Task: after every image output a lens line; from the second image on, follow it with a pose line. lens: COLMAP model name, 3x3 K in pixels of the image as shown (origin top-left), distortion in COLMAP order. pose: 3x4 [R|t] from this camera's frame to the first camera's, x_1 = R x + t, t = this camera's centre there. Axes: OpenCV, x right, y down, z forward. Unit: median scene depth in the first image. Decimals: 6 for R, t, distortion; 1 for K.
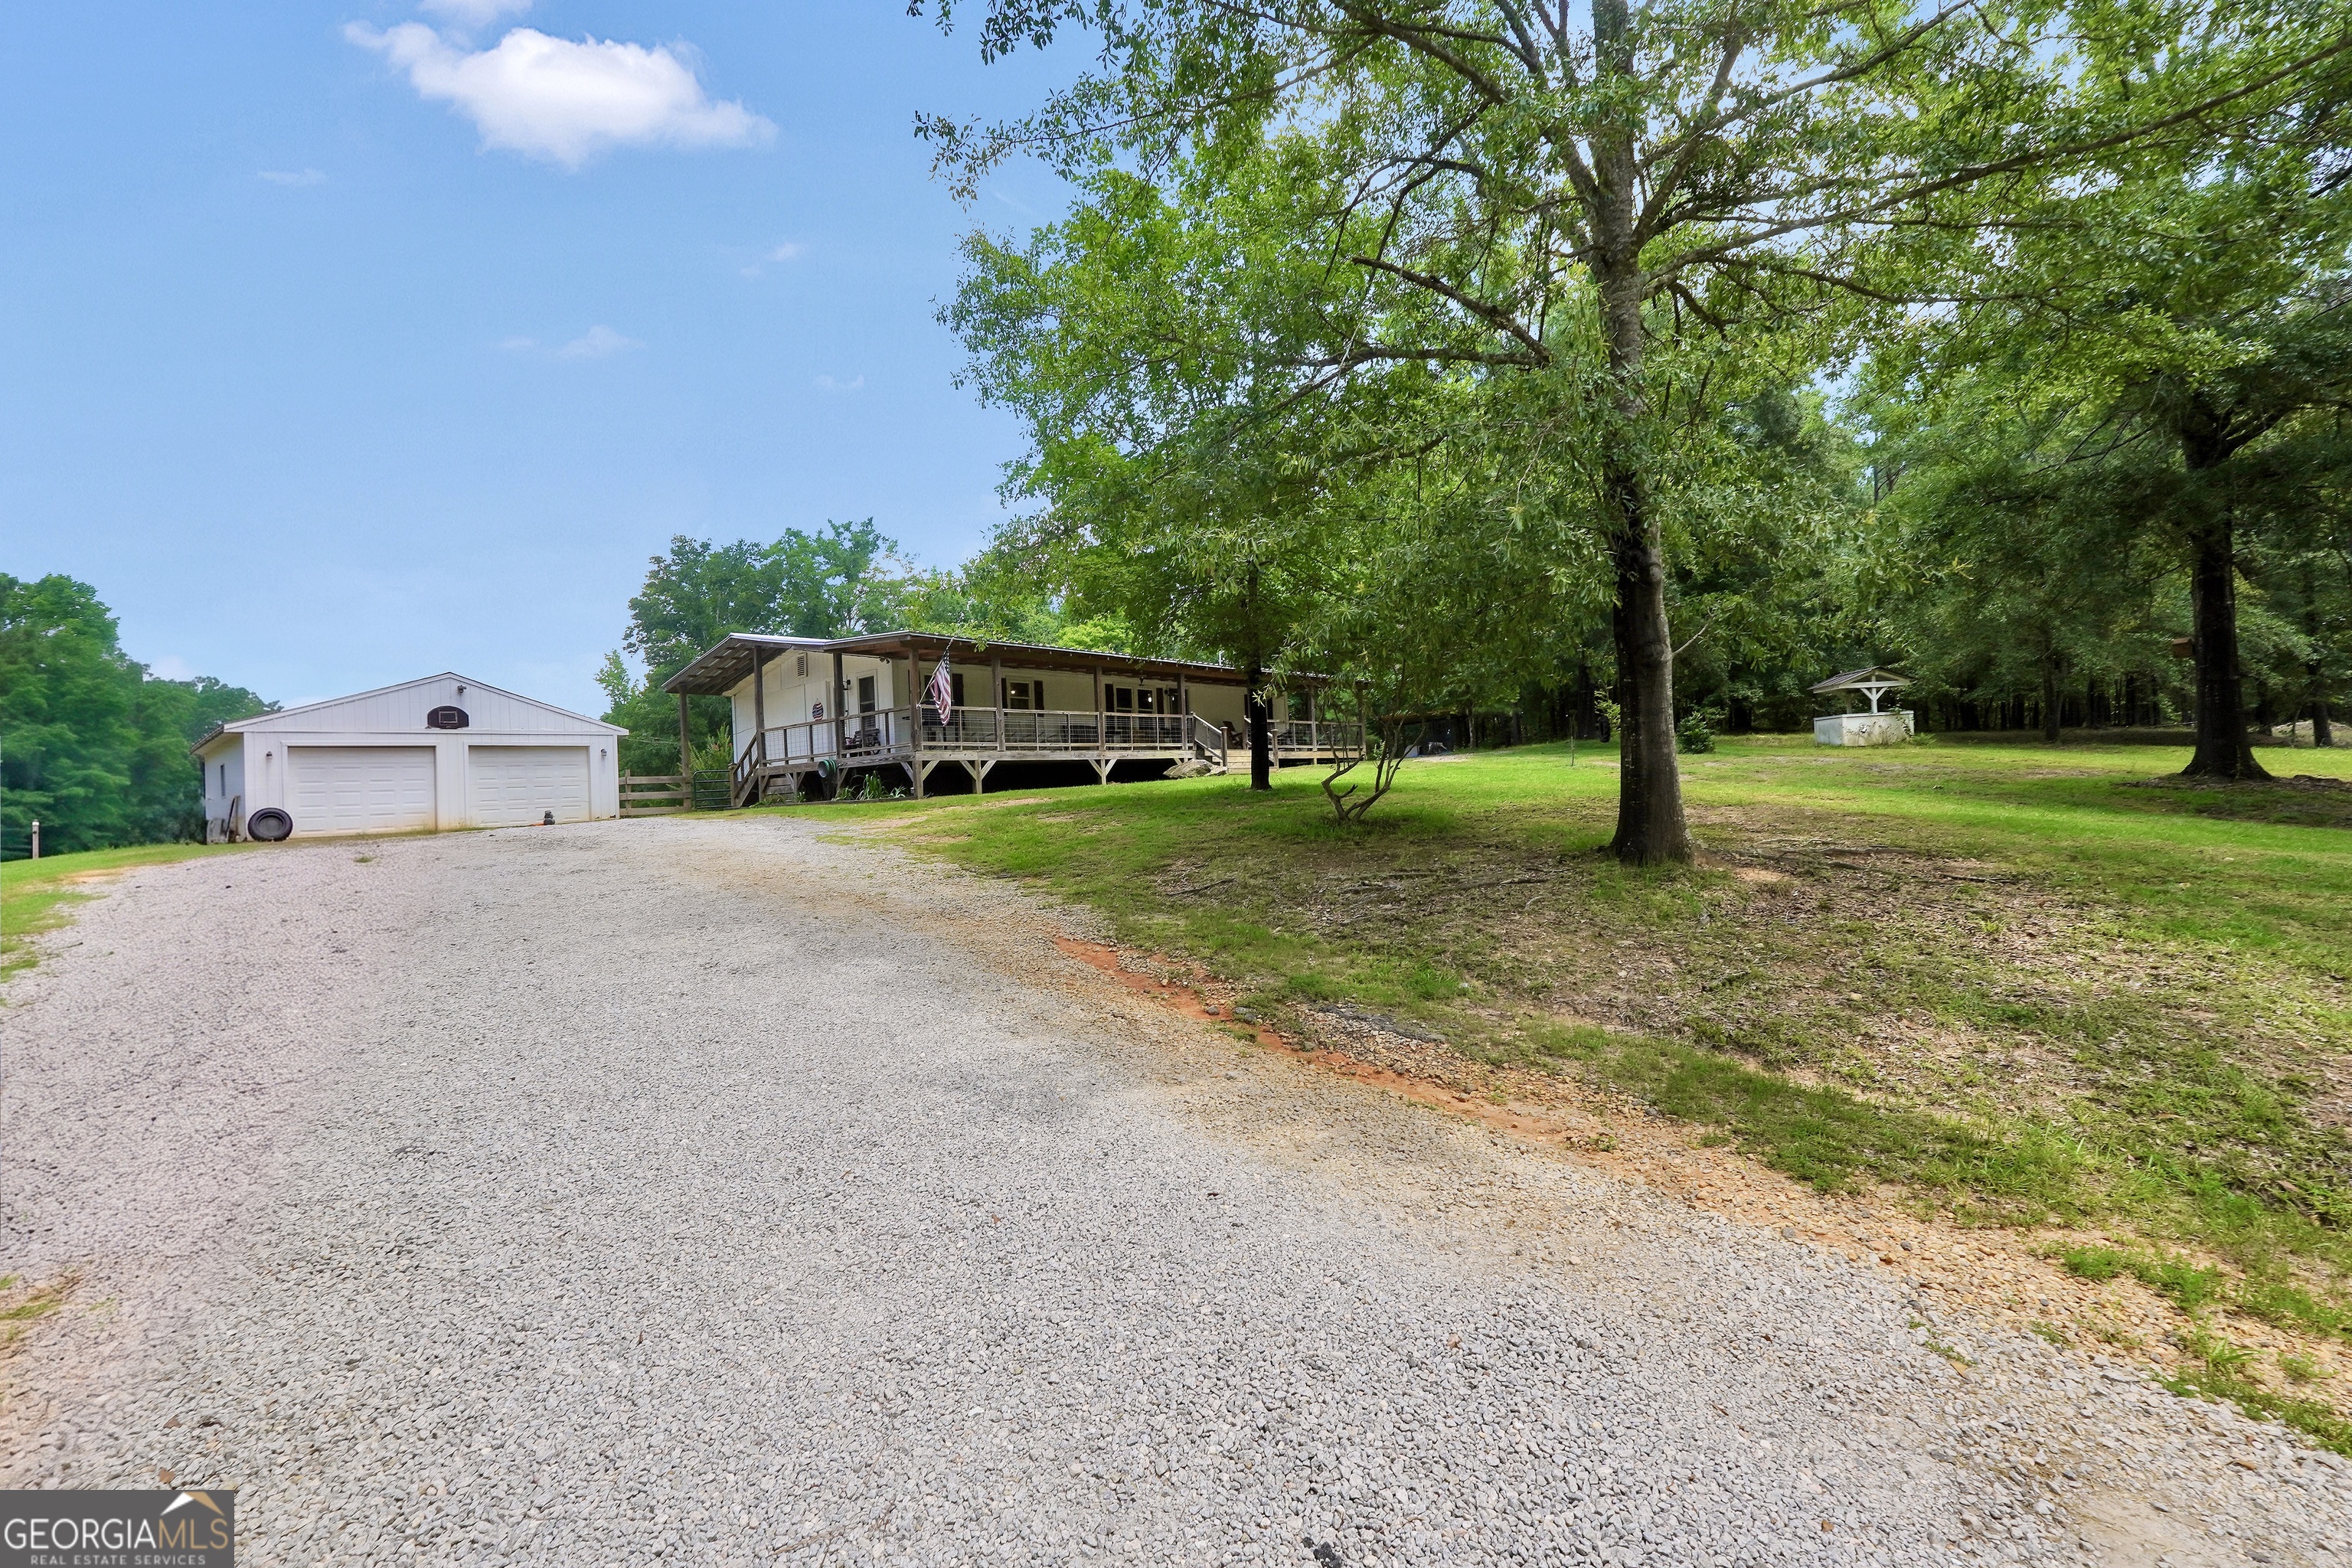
lens RADIAL K [[969.0, 0, 1176.0], [0, 969.0, 784.0], [0, 0, 1]] dist [-0.041190, -0.000024]
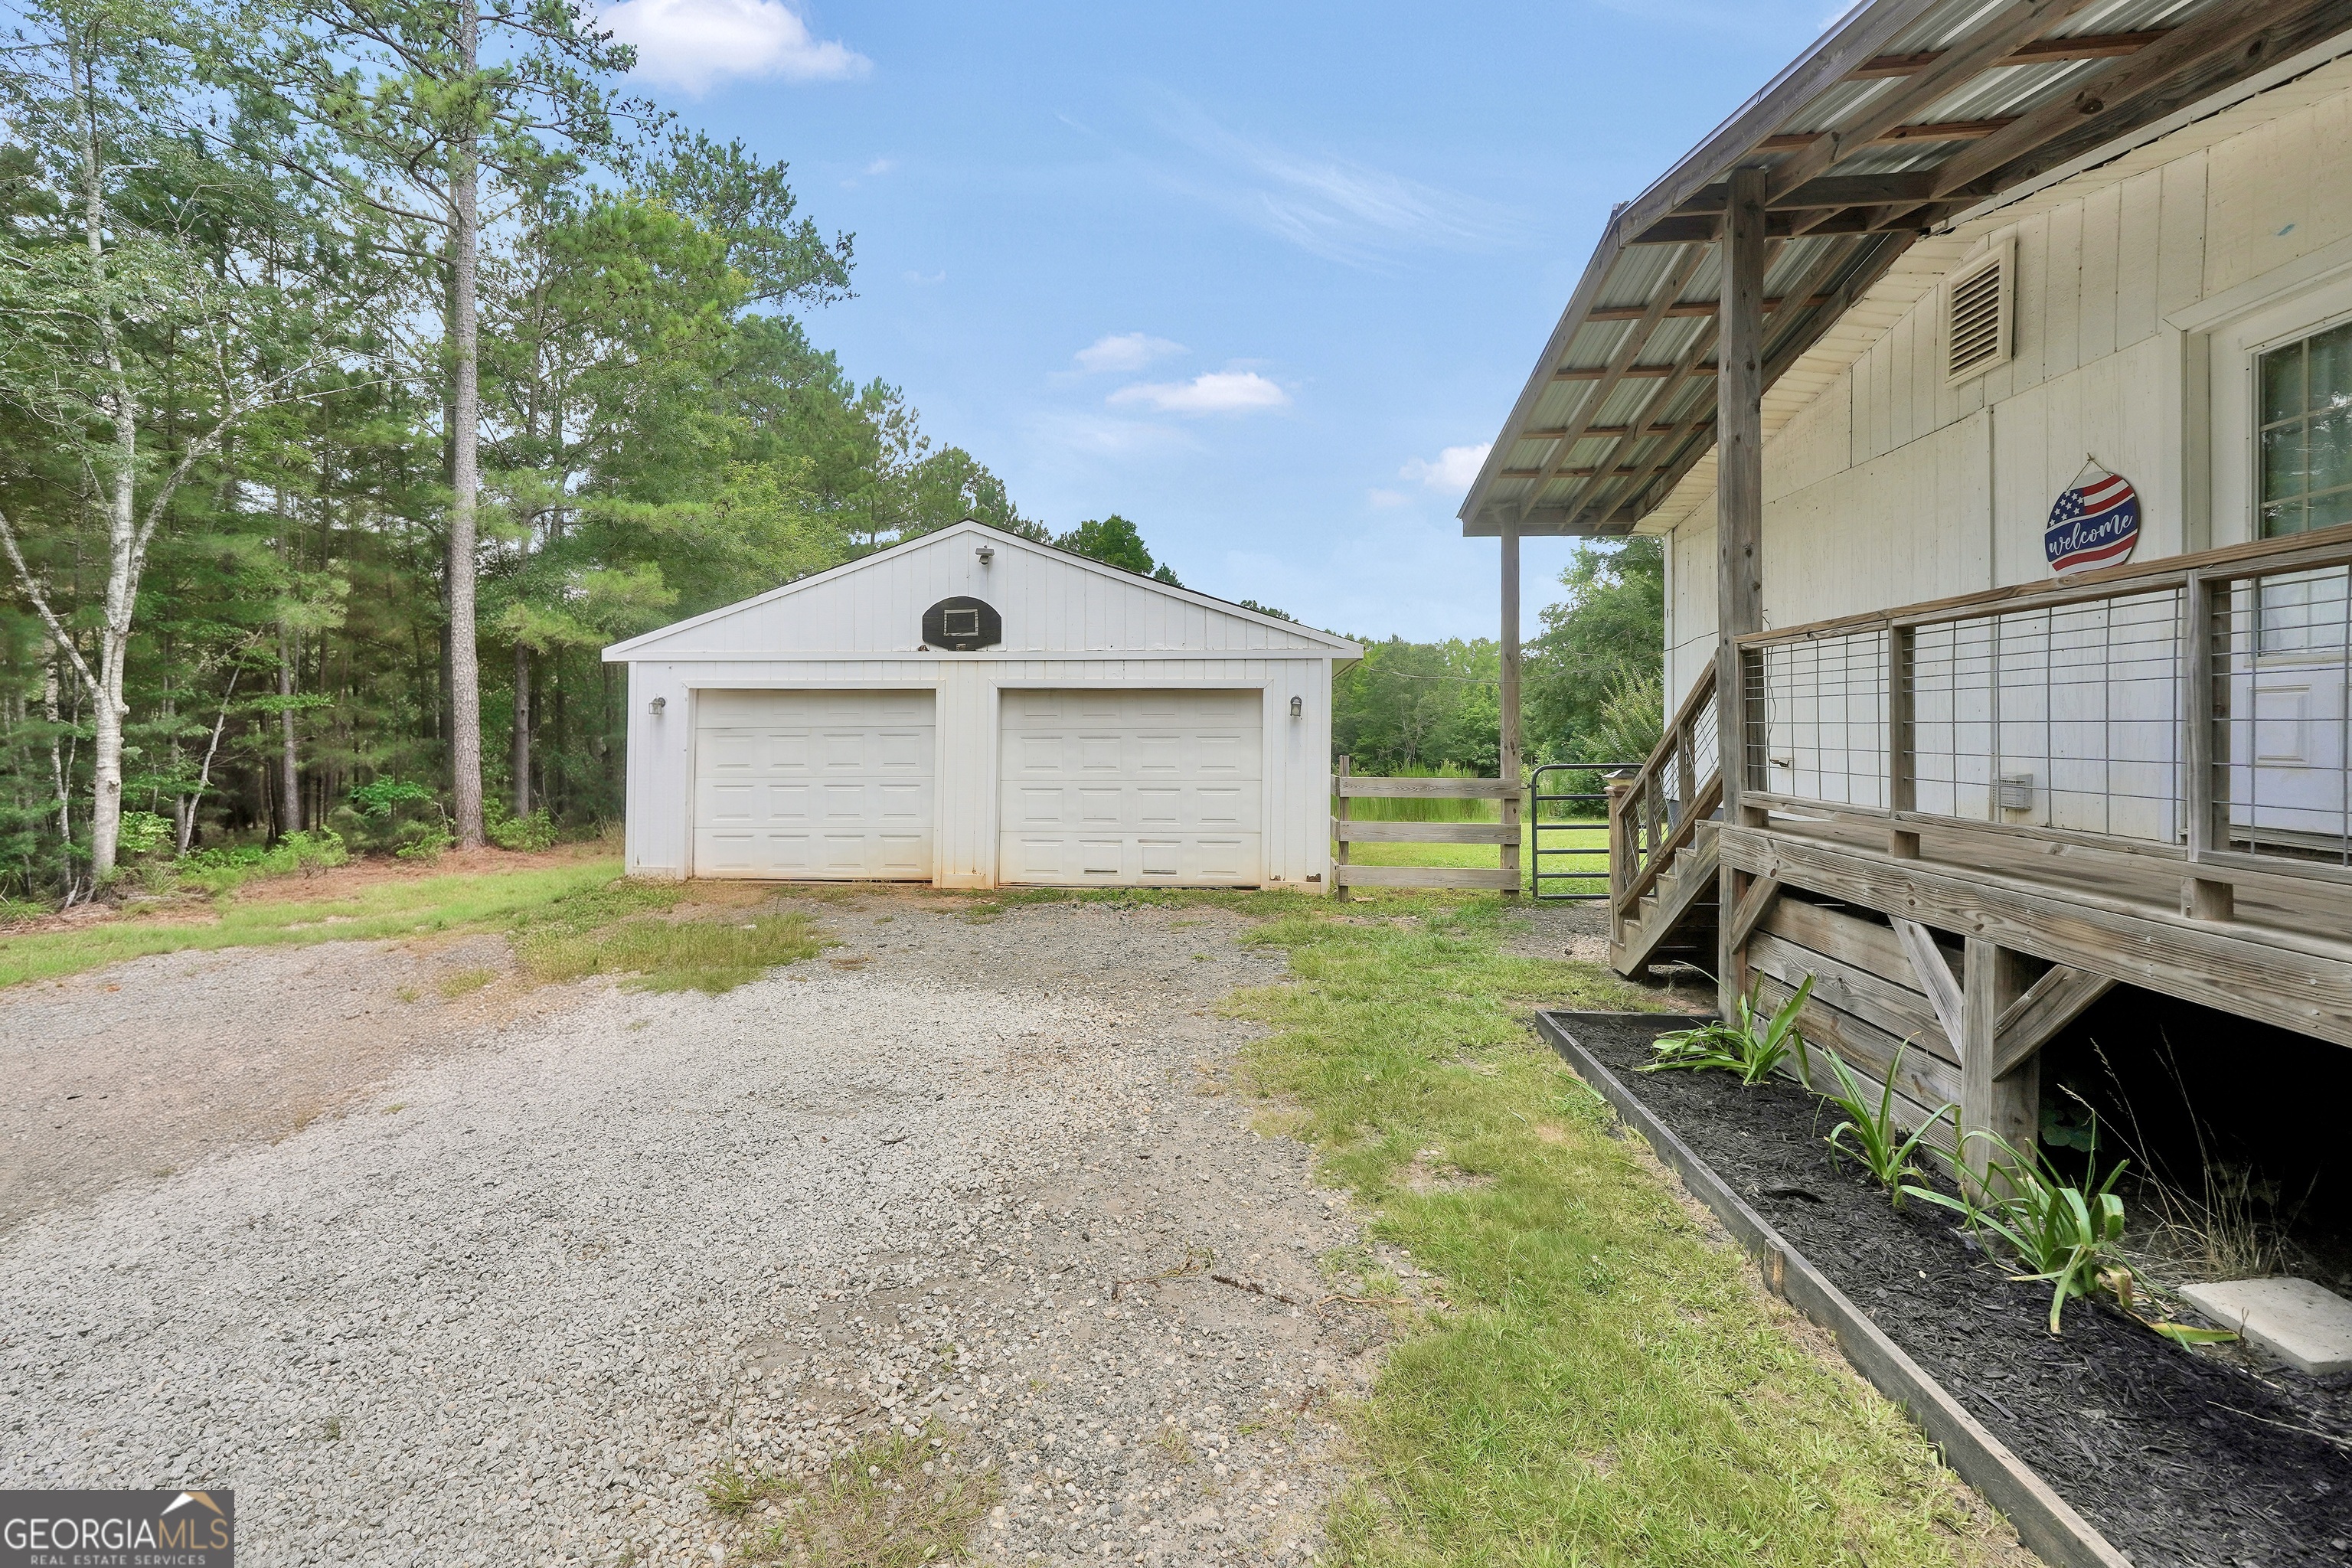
lens RADIAL K [[1018.4, 0, 1142.7], [0, 1018.4, 727.2], [0, 0, 1]] dist [-0.000137, 0.000077]
pose [[0.572943, 0.049632, -0.818091, -0.316618], [-0.024364, 0.998755, 0.043530, -0.042043], [0.819233, -0.005008, 0.573439, 0.746077]]
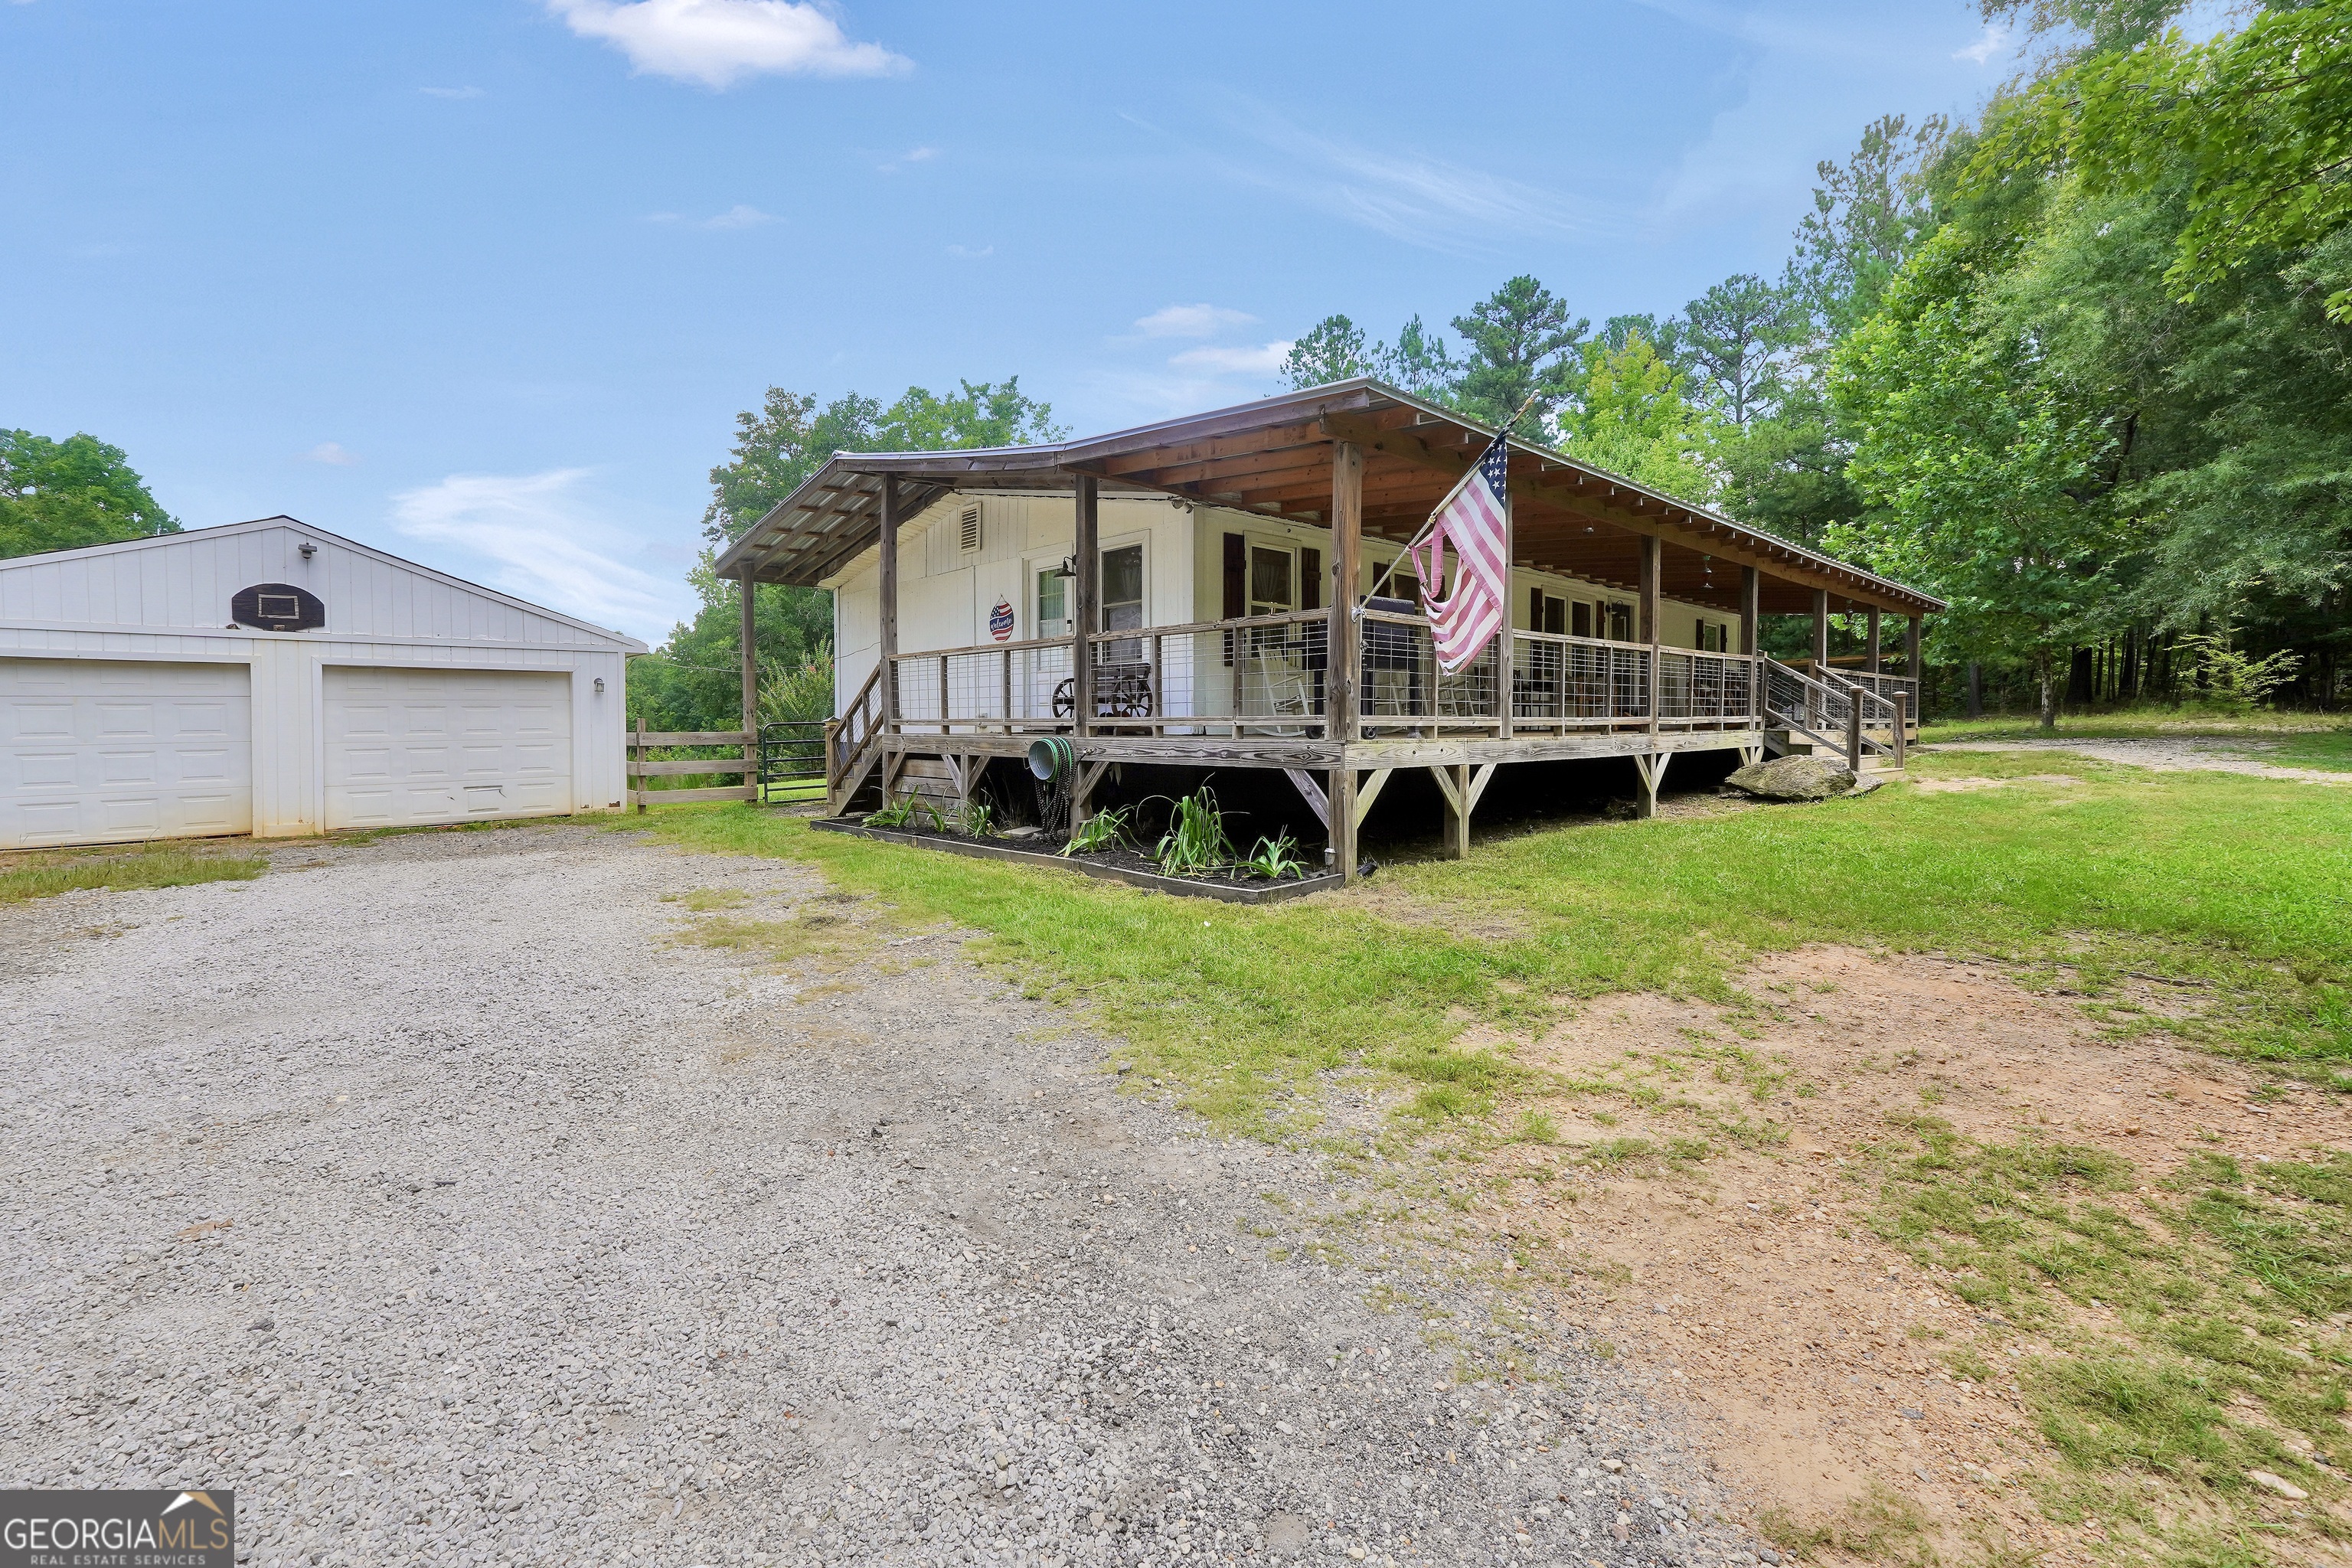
lens RADIAL K [[1018.4, 0, 1142.7], [0, 1018.4, 727.2], [0, 0, 1]] dist [-0.000137, 0.000077]
pose [[0.989653, 0.044939, -0.136262, -0.228181], [-0.042788, 0.998910, 0.018676, -0.034099], [0.136952, -0.012652, 0.990497, 0.495068]]
